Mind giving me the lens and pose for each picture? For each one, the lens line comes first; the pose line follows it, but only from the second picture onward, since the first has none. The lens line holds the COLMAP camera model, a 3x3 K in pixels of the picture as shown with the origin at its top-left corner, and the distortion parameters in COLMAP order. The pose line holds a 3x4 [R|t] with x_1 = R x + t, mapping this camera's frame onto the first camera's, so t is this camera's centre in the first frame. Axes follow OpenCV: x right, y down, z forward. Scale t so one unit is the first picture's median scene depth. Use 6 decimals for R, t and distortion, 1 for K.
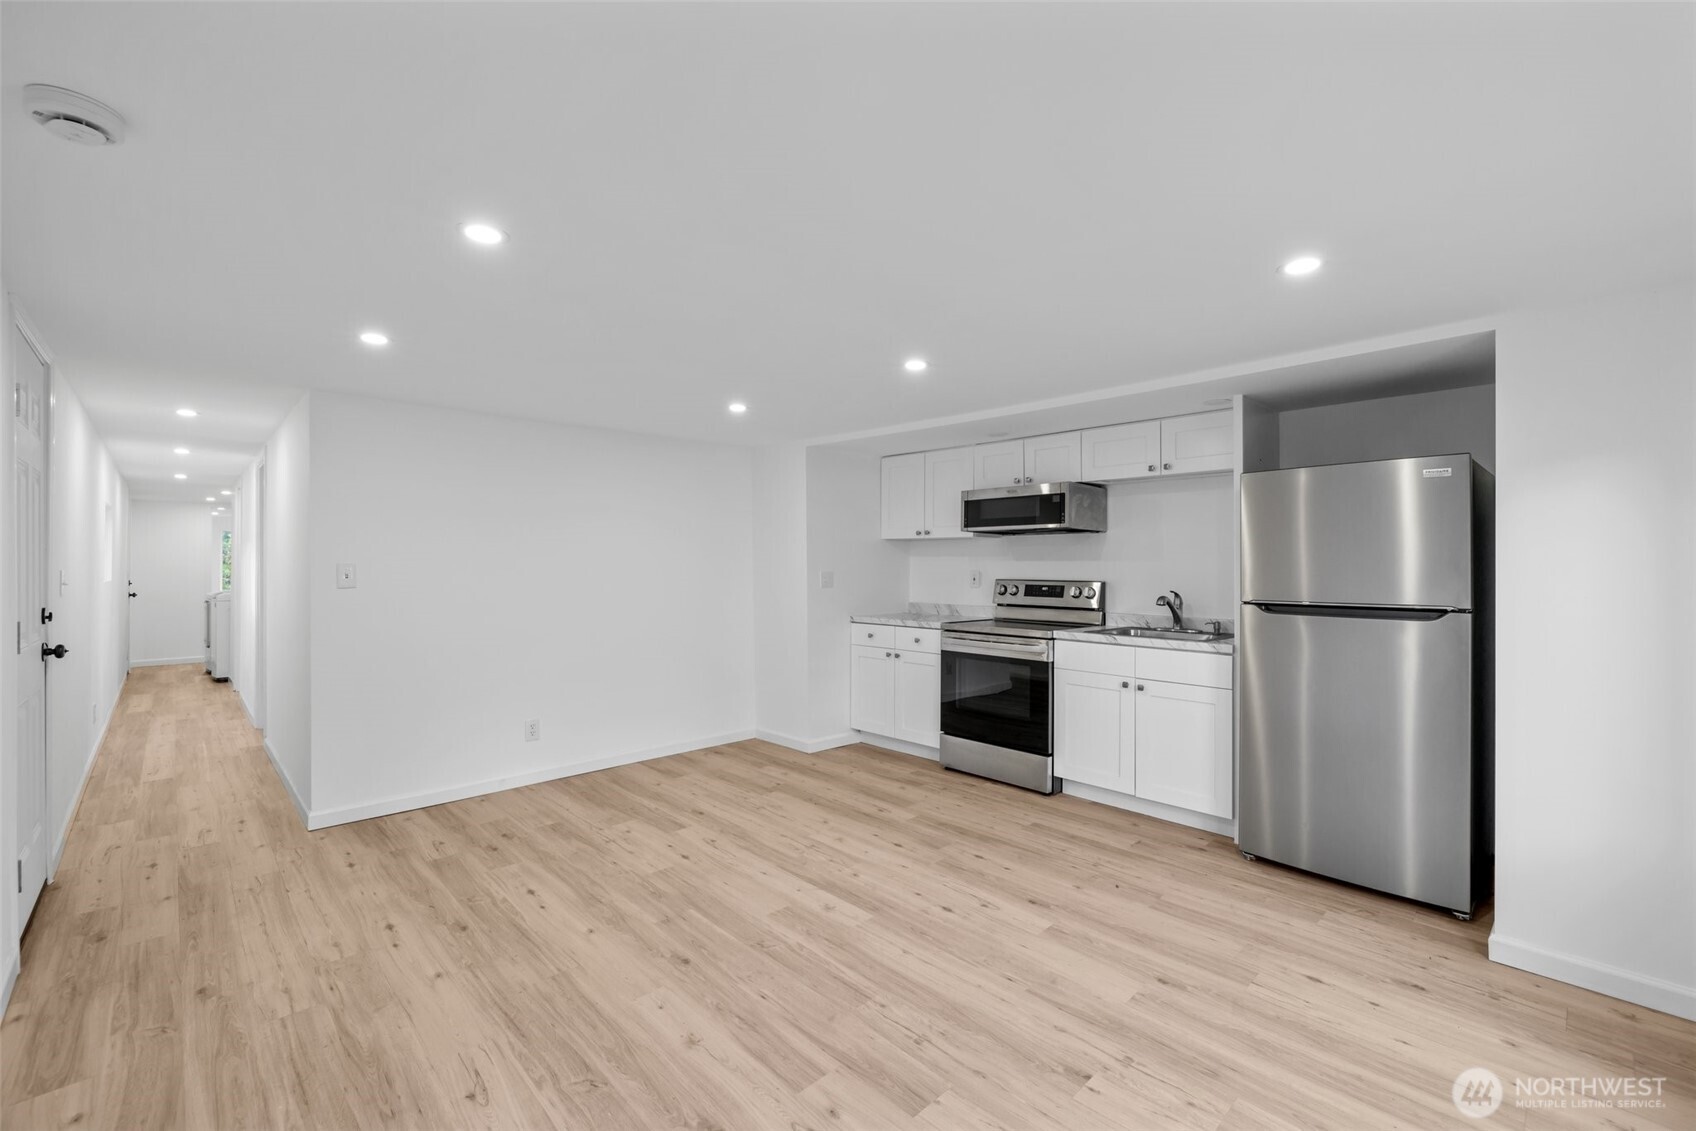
lens RADIAL K [[702.6, 0, 858.6], [0, 702.6, 561.7], [0, 0, 1]] dist [-0.004878, 0.000461]
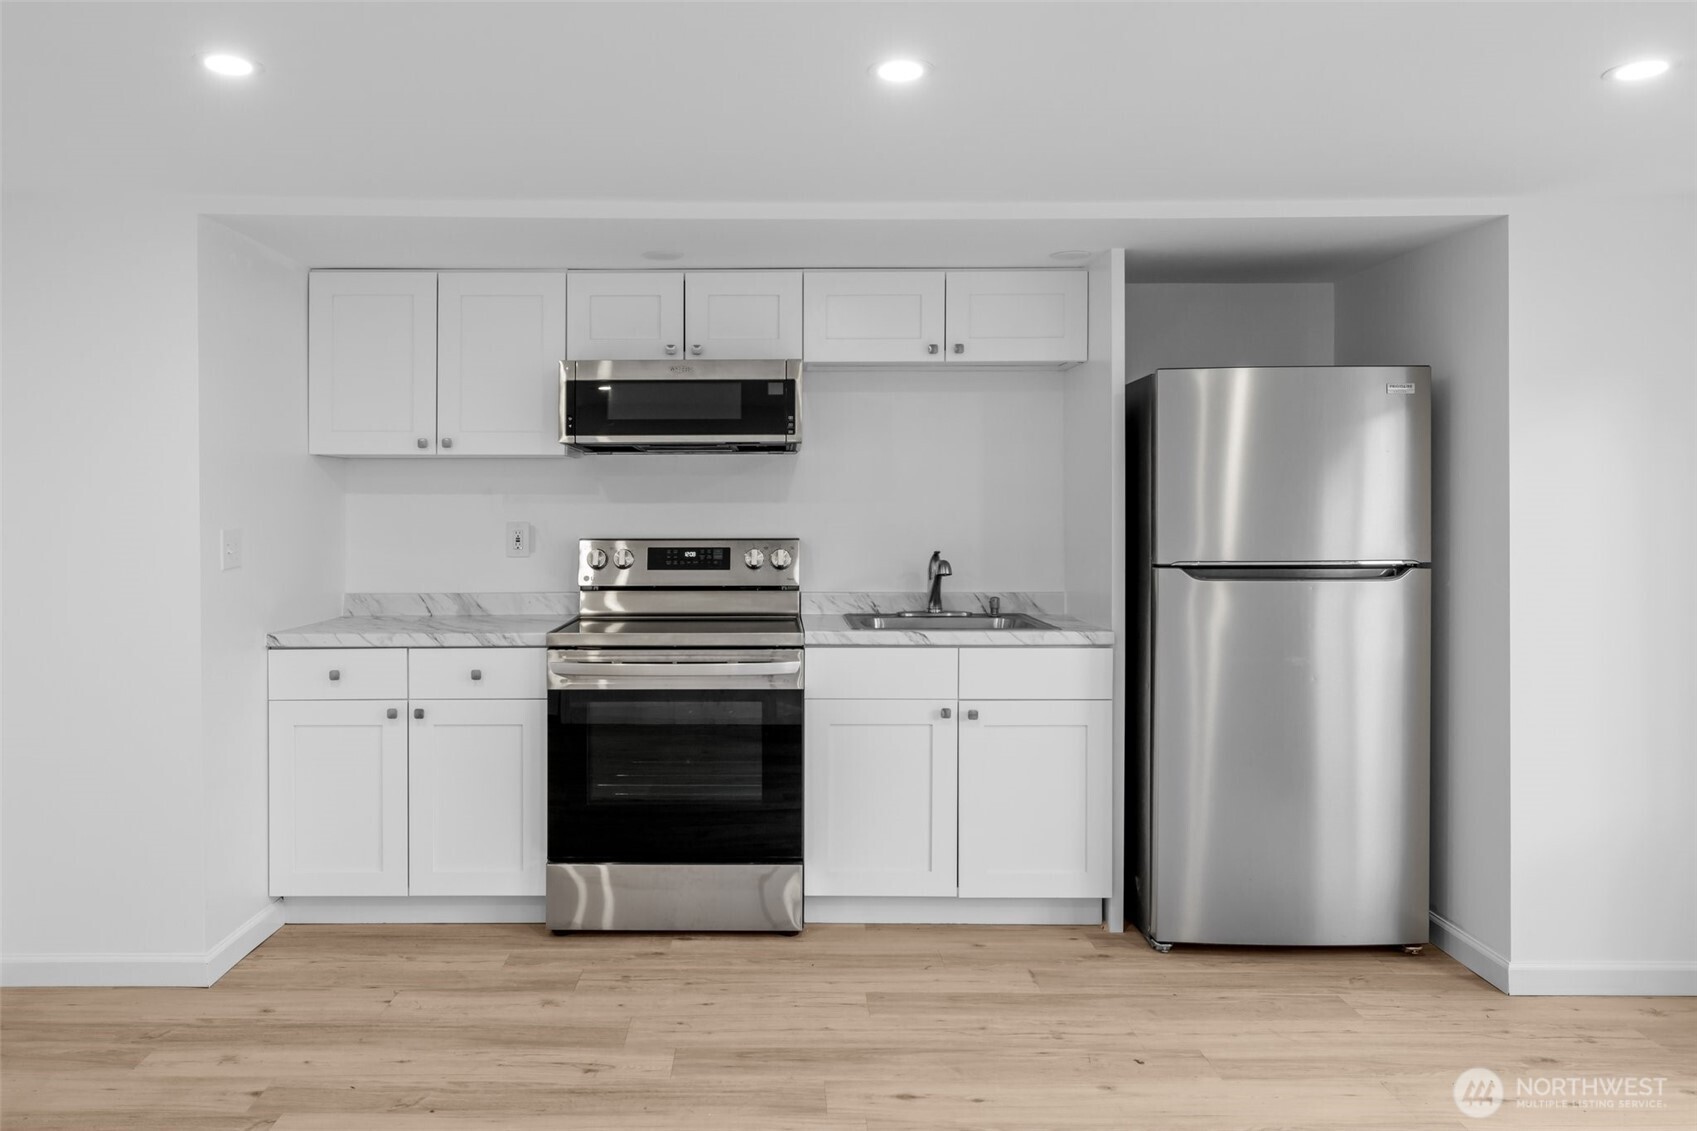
lens RADIAL K [[1130.5, 0, 756.5], [0, 1130.5, 525.0], [0, 0, 1]] dist [-0.007318, 0.001012]
pose [[0.709528, -0.013223, 0.704553, -0.448211], [0.001523, 0.999850, 0.017231, 0.001224], [-0.704676, -0.011153, 0.709442, 0.497543]]
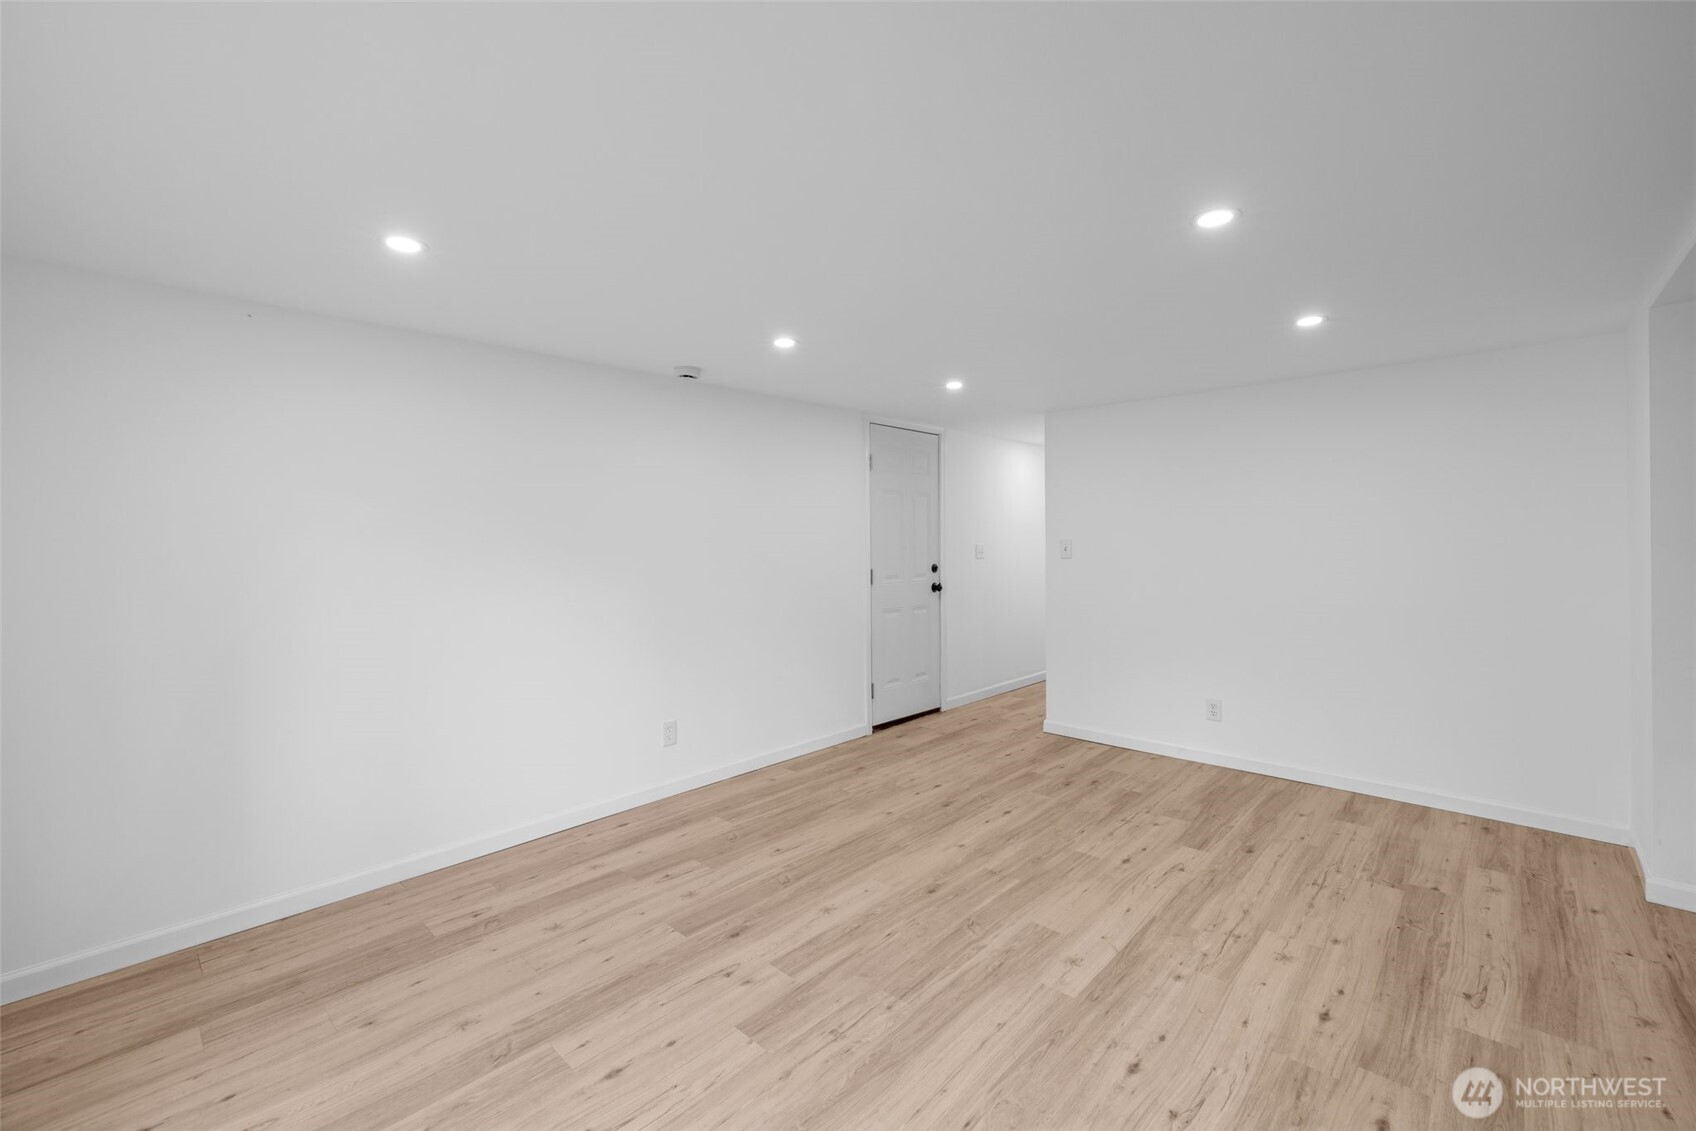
lens RADIAL K [[702.6, 0, 843.9], [0, 702.6, 555.8], [0, 0, 1]] dist [-0.004878, 0.000461]
pose [[0.042760, 0.018767, -0.998909, 0.622911], [0.010539, 0.999759, 0.019234, 0.003378], [0.999030, -0.011350, 0.042552, 0.584638]]
